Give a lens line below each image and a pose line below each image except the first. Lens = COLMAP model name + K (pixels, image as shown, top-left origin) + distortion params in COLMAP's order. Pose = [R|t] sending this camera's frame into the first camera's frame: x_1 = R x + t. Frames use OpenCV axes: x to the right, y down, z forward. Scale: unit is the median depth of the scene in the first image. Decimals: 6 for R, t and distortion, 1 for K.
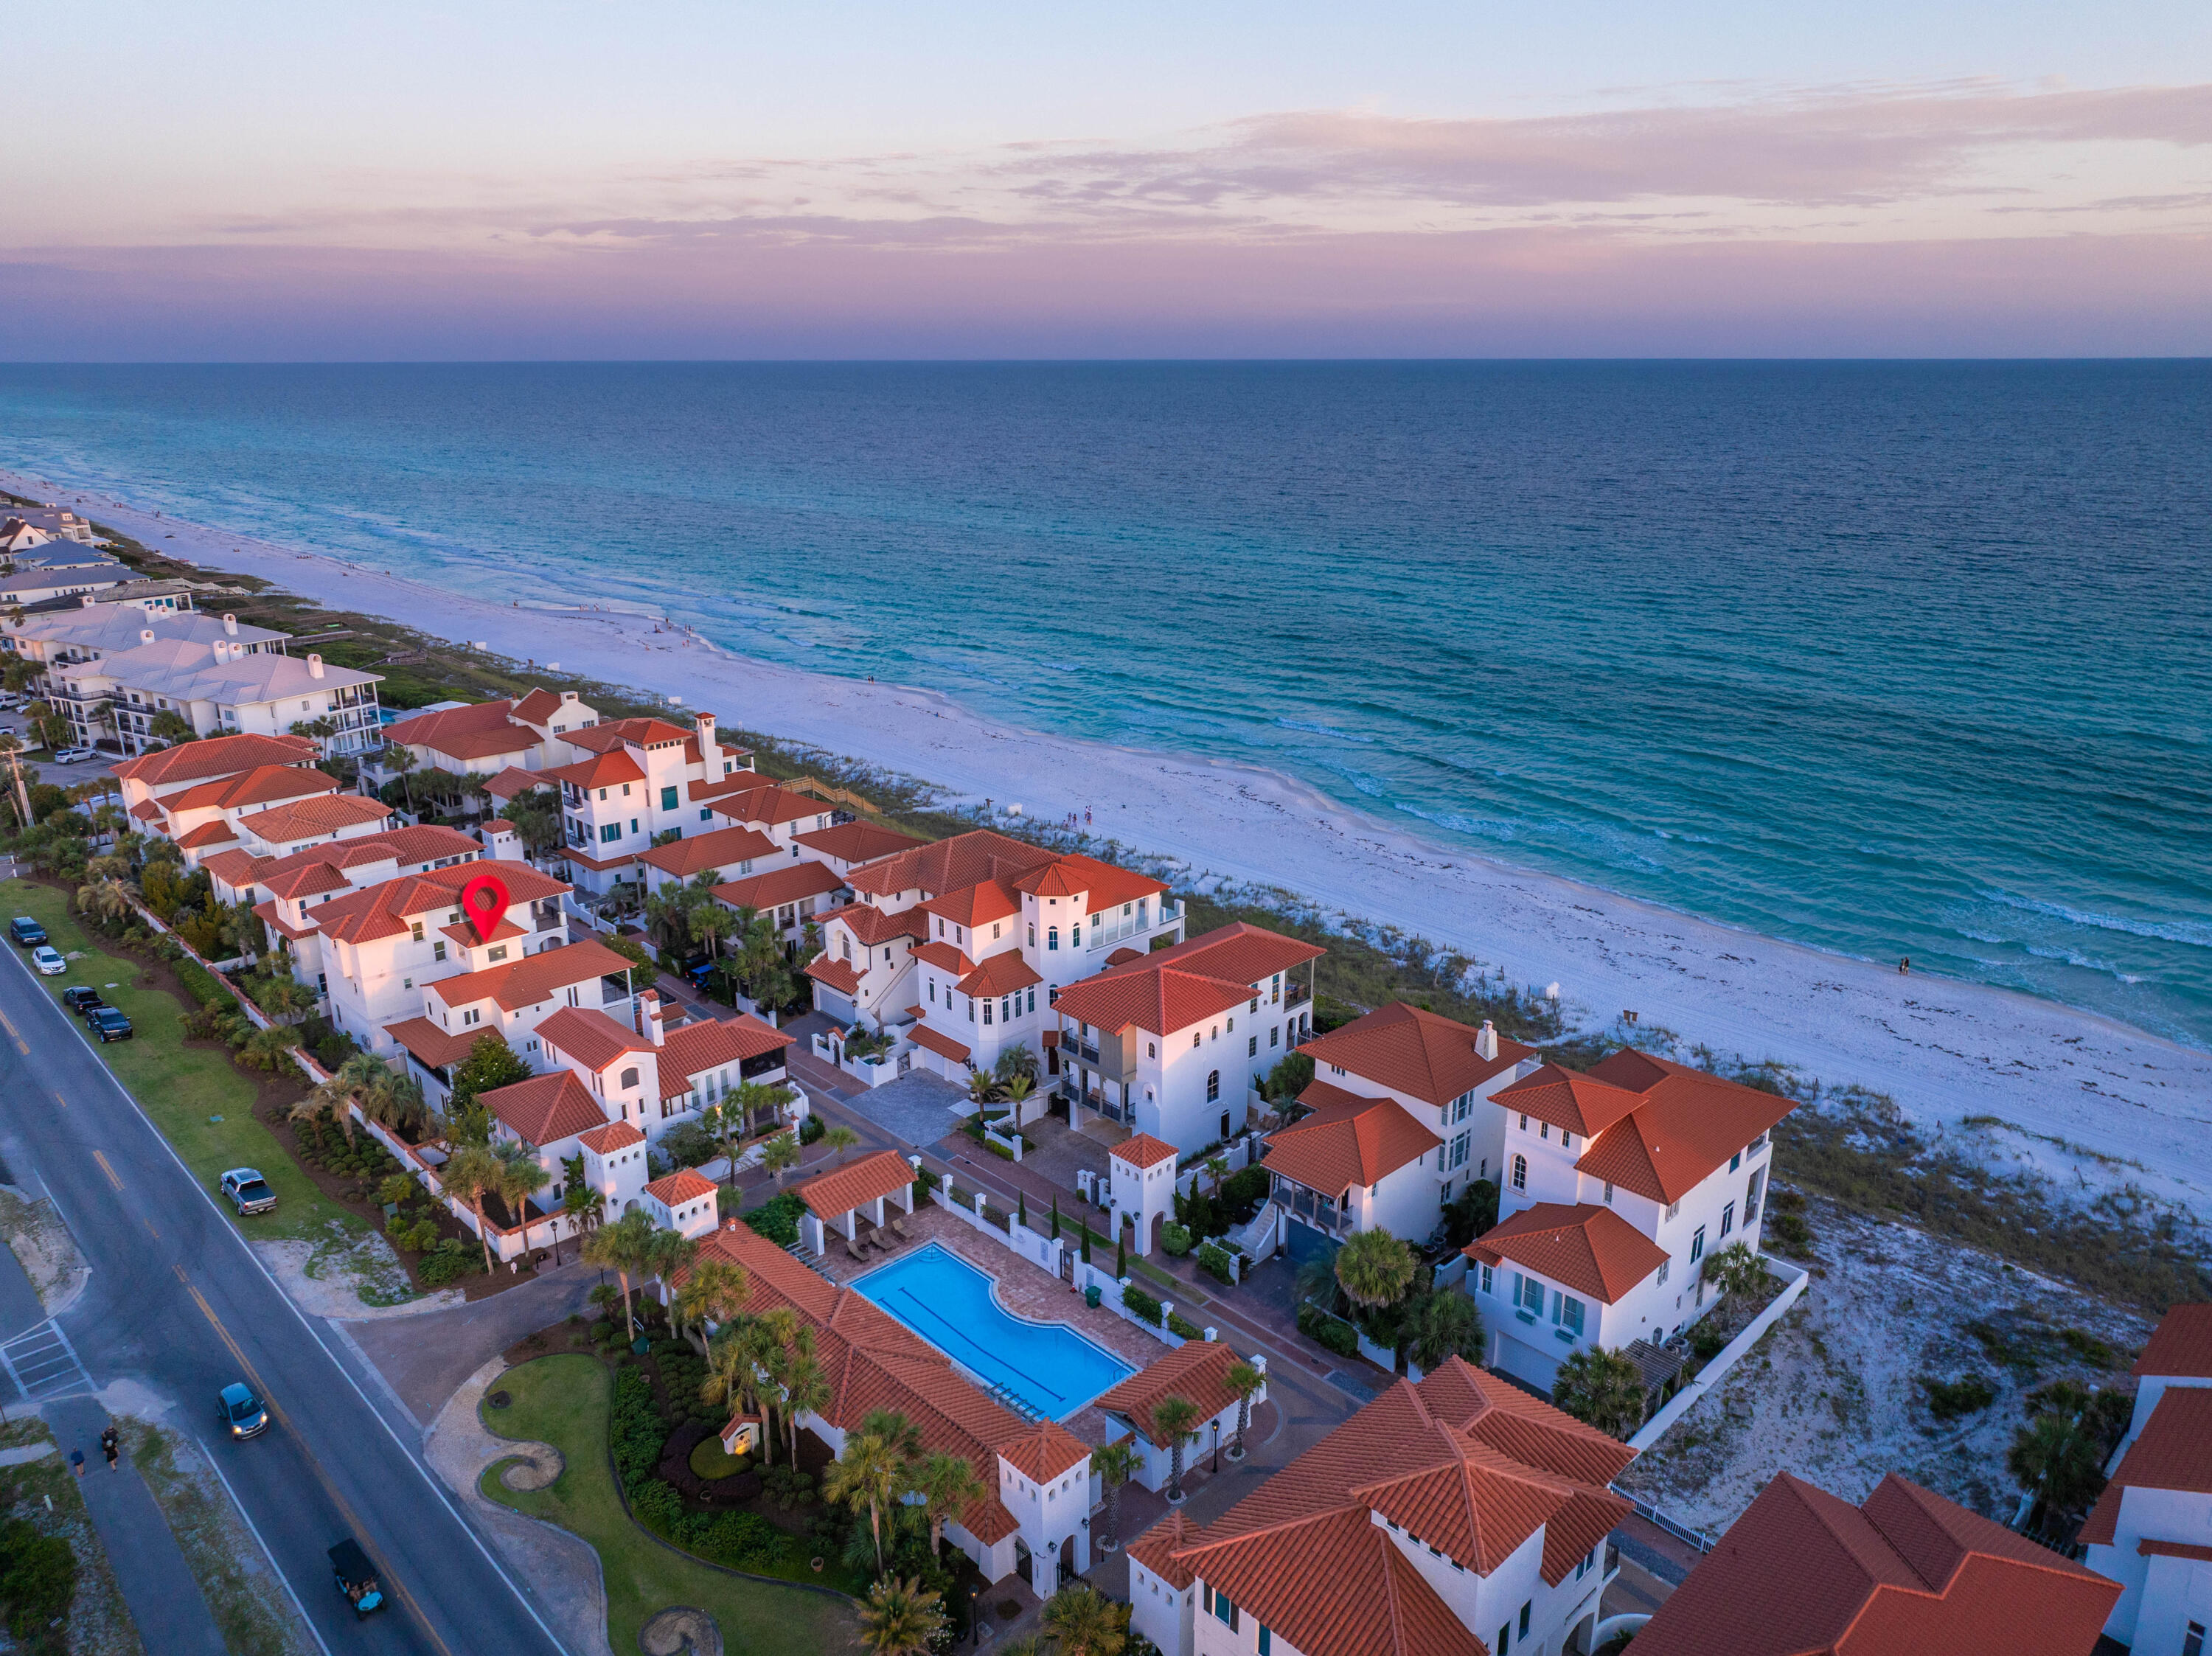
lens RADIAL K [[1542.8, 0, 1110.0], [0, 1542.8, 830.5], [0, 0, 1]] dist [0.006113, -0.004760]
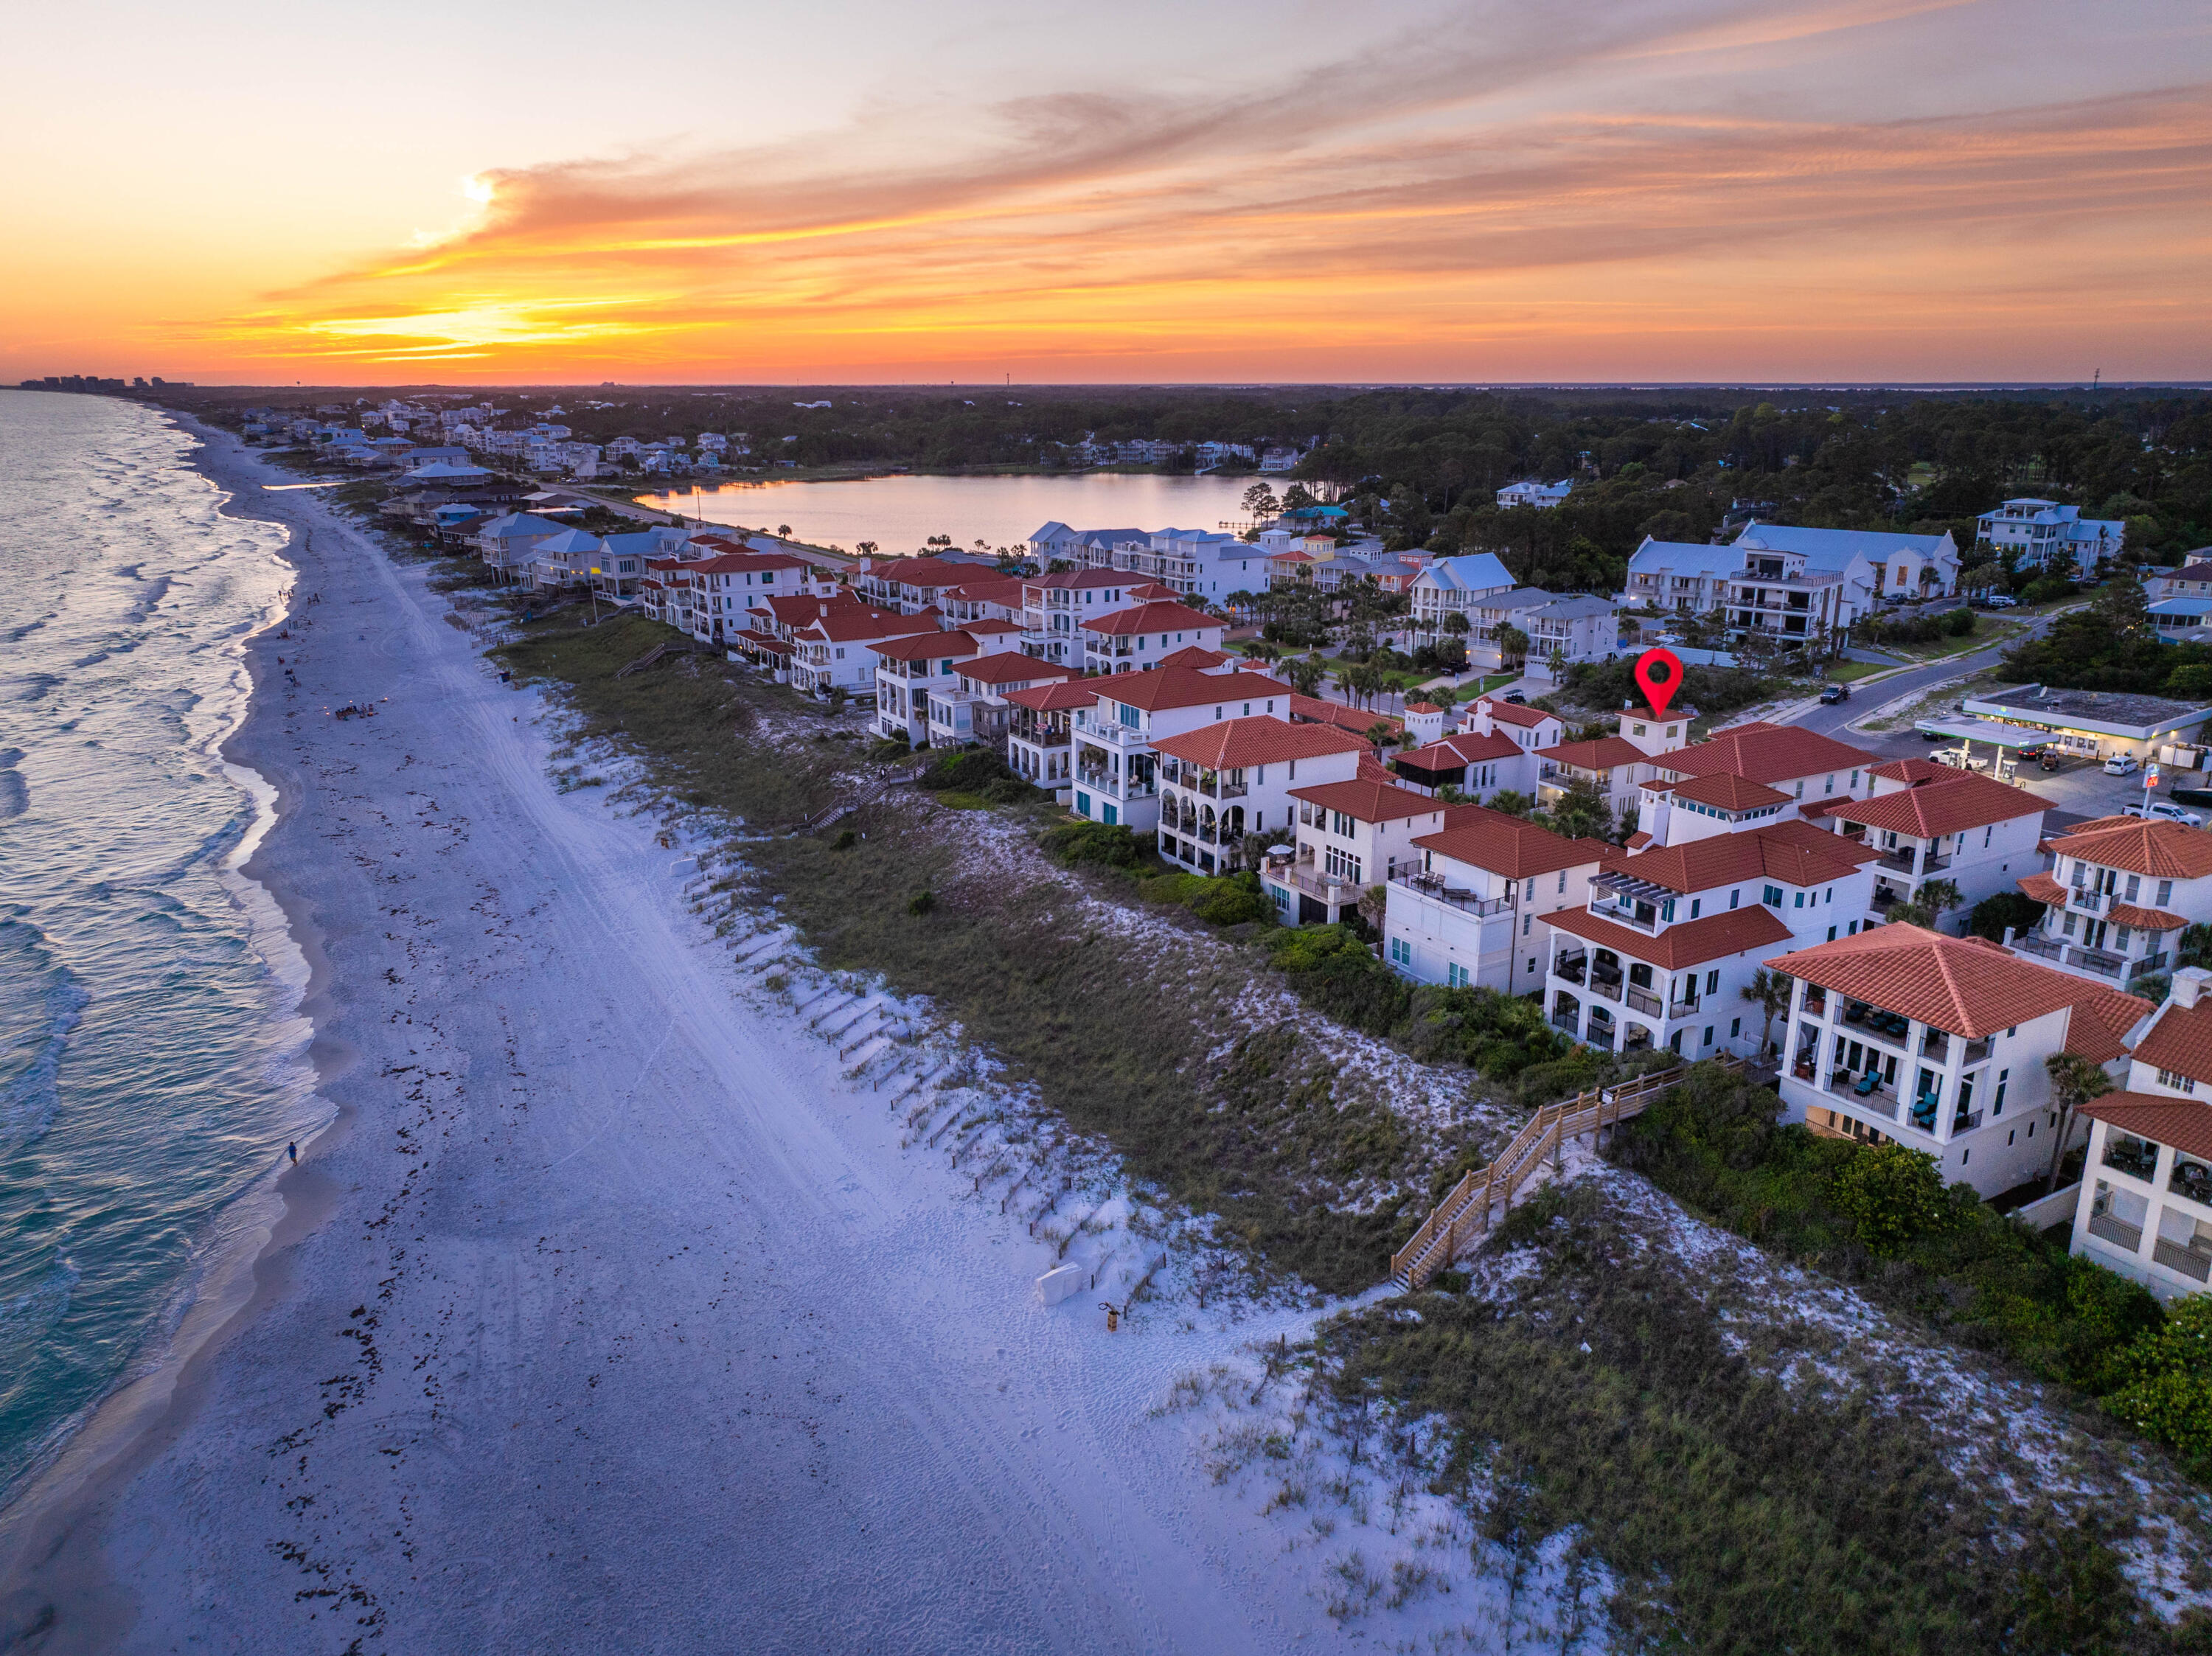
lens RADIAL K [[1542.8, 0, 1110.0], [0, 1542.8, 830.5], [0, 0, 1]] dist [0.006113, -0.004760]
pose [[-0.972519, -0.063652, 0.223952, -0.262773], [0.070186, 0.837002, 0.542679, -0.544952], [-0.221991, 0.543484, -0.809534, 2.107276]]
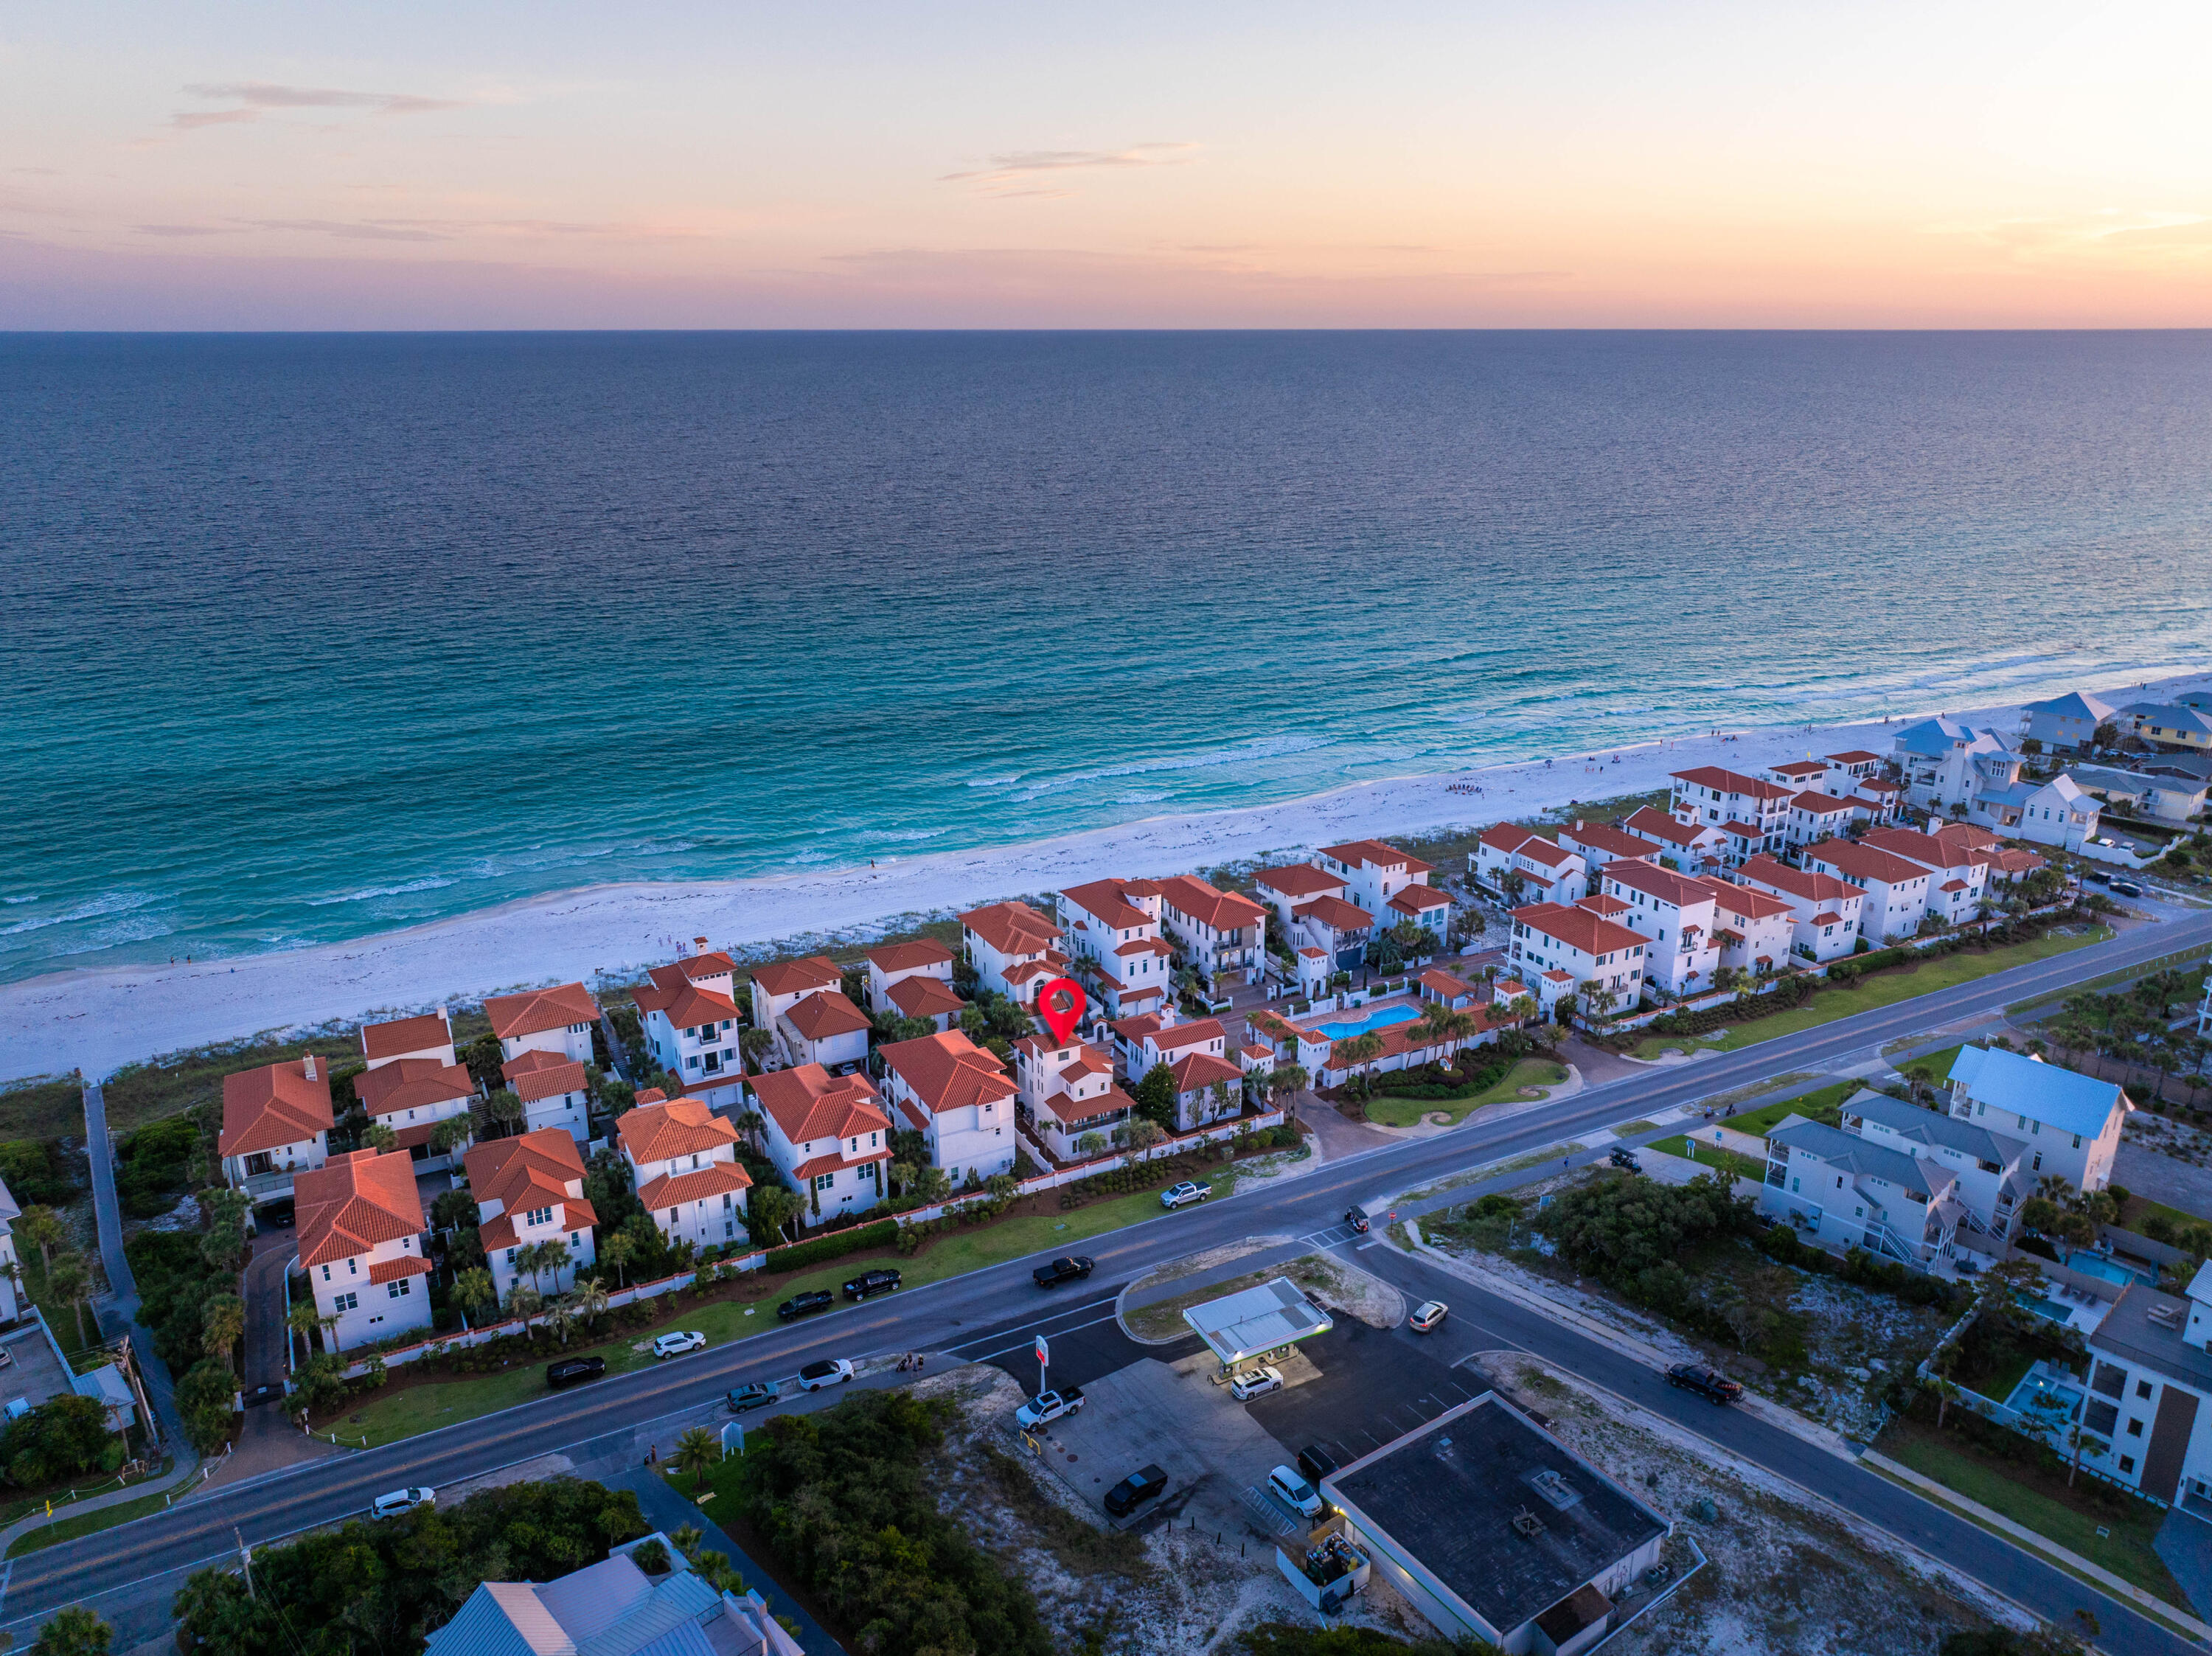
lens RADIAL K [[1544.5, 0, 1111.3], [0, 1544.5, 833.0], [0, 0, 1]] dist [0.011464, -0.001249]
pose [[0.275744, -0.301467, 0.912734, -1.722664], [0.284653, 0.932566, 0.222021, -0.453003], [-0.918117, 0.198592, 0.342963, 0.371105]]
